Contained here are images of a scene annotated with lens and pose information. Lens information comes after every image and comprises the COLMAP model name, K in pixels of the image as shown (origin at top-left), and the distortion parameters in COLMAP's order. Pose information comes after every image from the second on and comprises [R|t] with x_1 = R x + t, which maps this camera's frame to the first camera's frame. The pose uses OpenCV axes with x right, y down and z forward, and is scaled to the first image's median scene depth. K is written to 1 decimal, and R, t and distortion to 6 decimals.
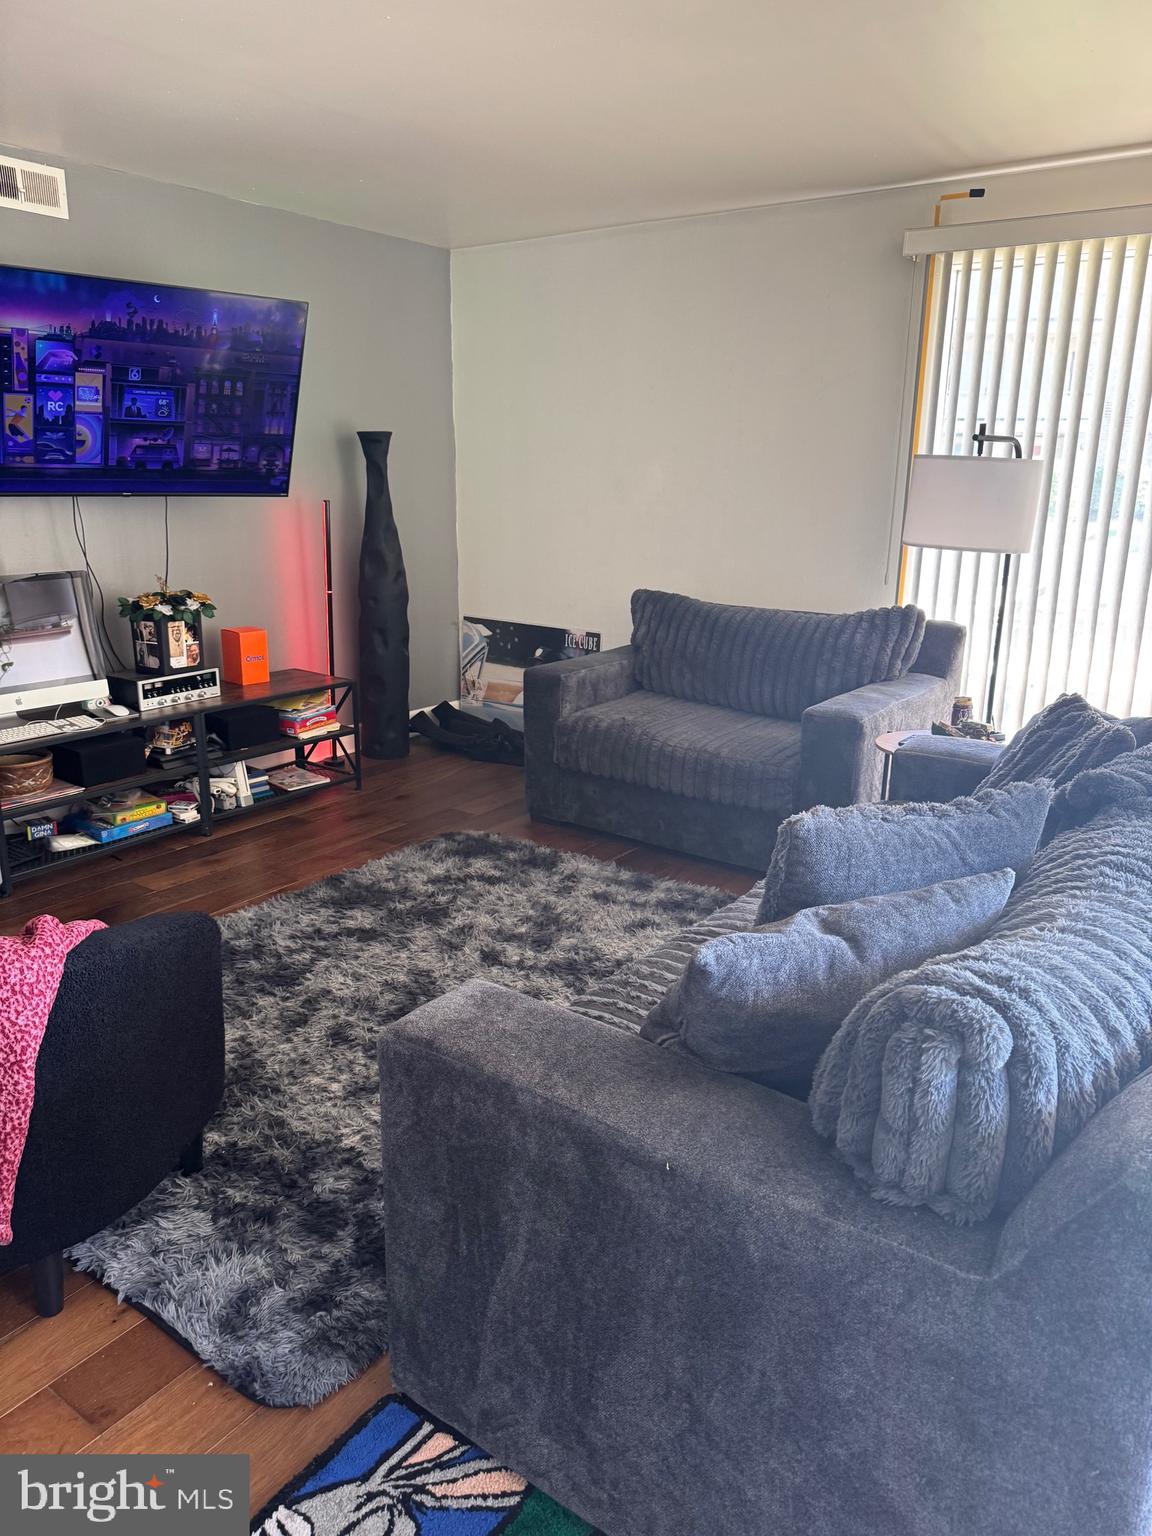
lens RADIAL K [[1077.1, 0, 578.6], [0, 1077.1, 781.5], [0, 0, 1]] dist [0.080145, -0.113937]
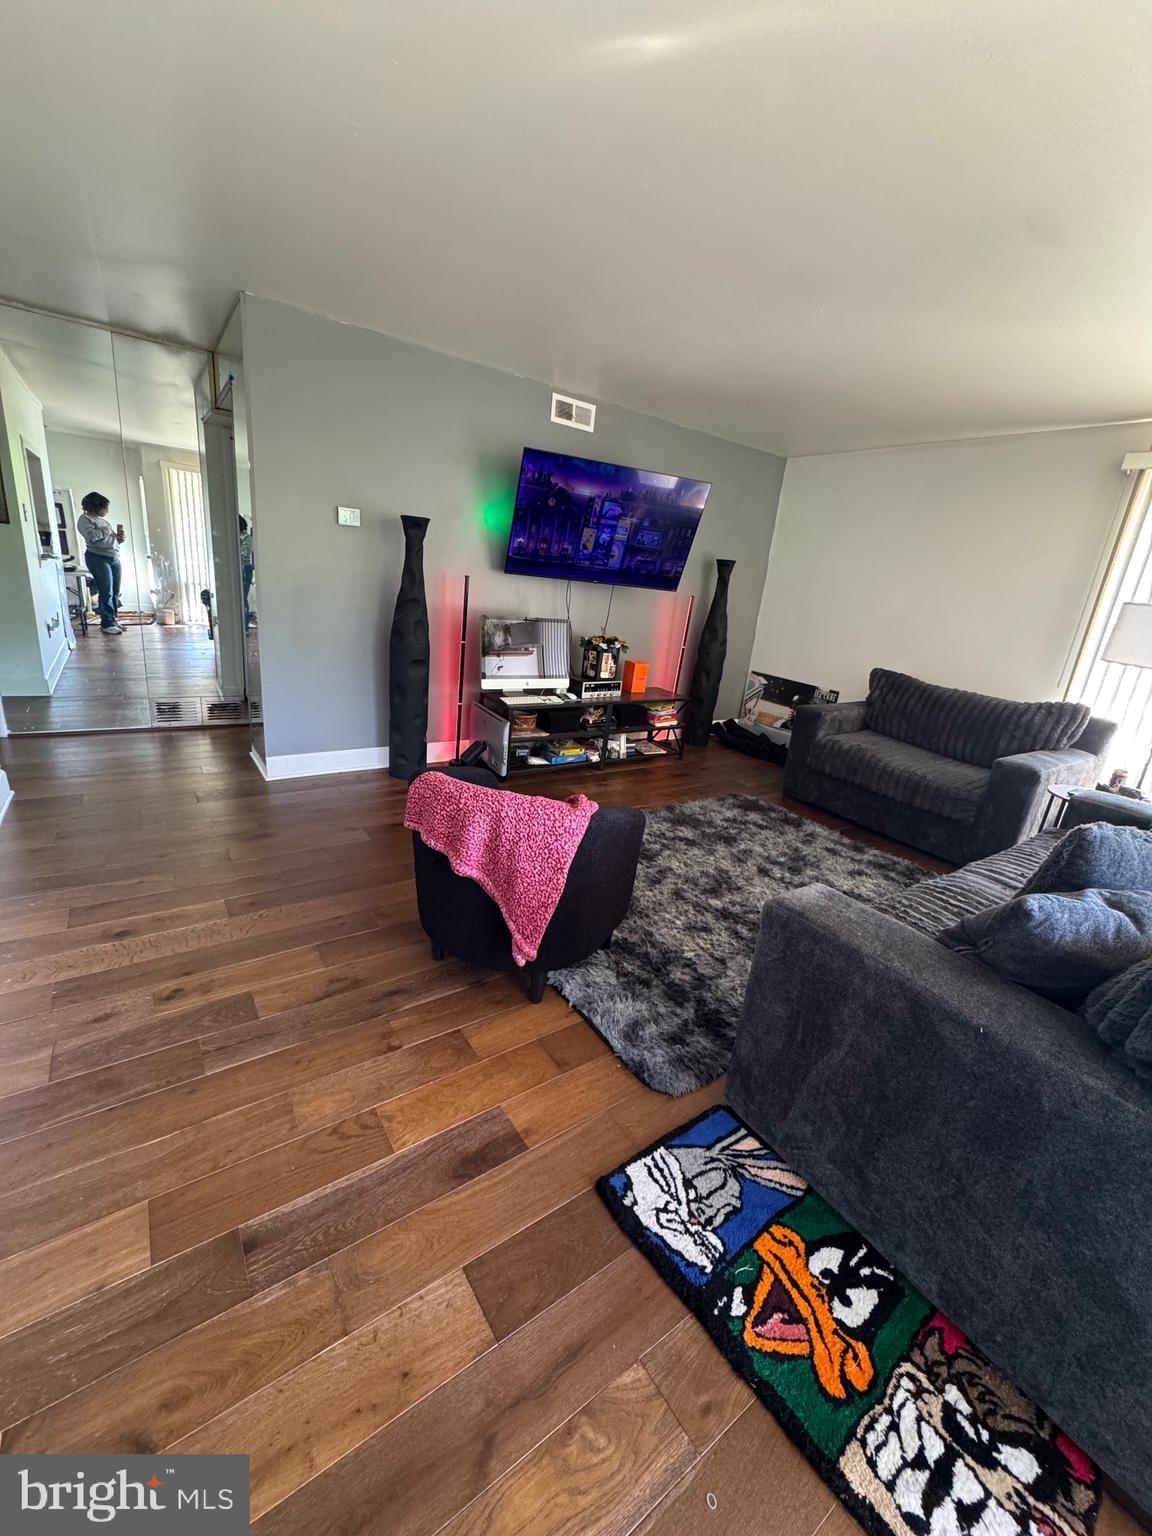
lens RADIAL K [[613.5, 0, 574.7], [0, 613.5, 766.6], [0, 0, 1]] dist [-0.004430, 0.001118]
pose [[0.938984, 0.177855, -0.294409, -0.097894], [-0.176157, 0.983825, 0.032504, 0.021471], [0.295428, 0.021342, 0.955126, -0.002766]]
